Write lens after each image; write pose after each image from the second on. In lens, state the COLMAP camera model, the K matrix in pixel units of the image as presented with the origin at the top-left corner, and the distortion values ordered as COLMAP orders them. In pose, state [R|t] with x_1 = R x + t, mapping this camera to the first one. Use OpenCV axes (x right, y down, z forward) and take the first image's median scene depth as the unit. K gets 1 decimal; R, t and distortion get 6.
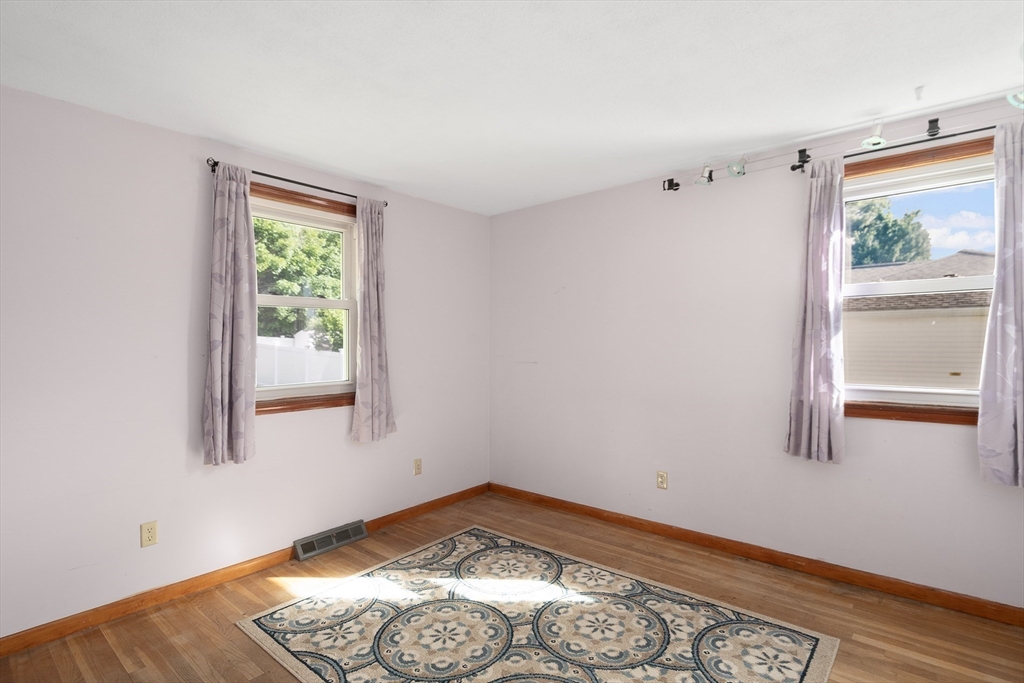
lens RADIAL K [[496.6, 0, 512.0], [0, 496.6, 341.5], [0, 0, 1]] dist [-0.000212, -0.000087]
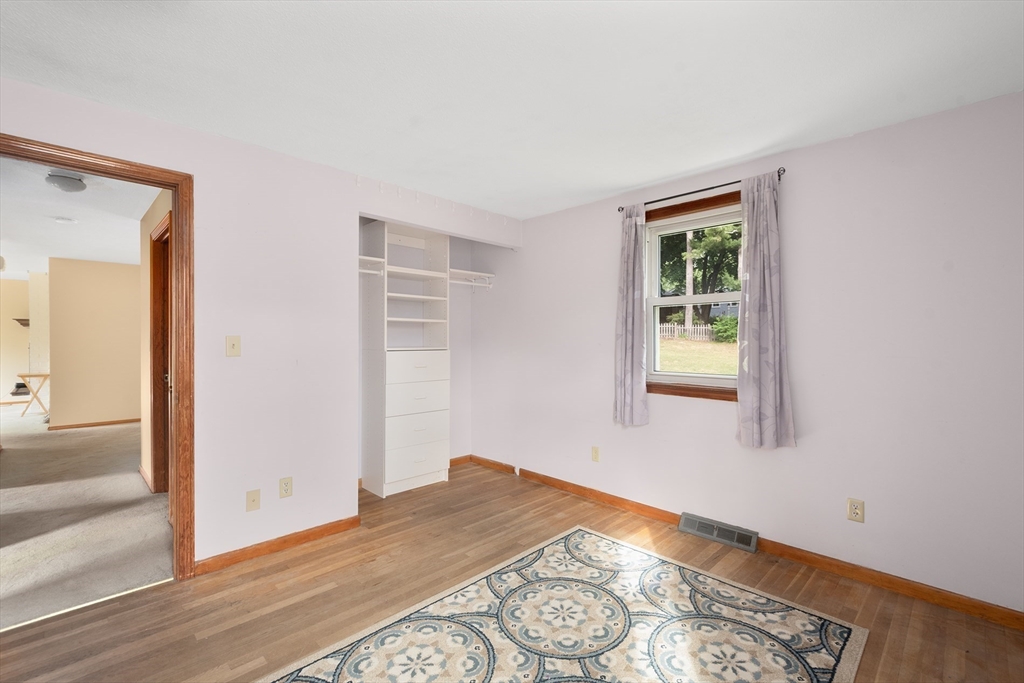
lens RADIAL K [[453.7, 0, 542.3], [0, 453.7, 339.8], [0, 0, 1]] dist [0.001103, 0.000190]
pose [[-0.055612, 0.008833, -0.998413, 0.644184], [-0.000922, 0.999960, 0.008898, 0.004845], [0.998452, 0.001415, -0.055601, 0.793788]]
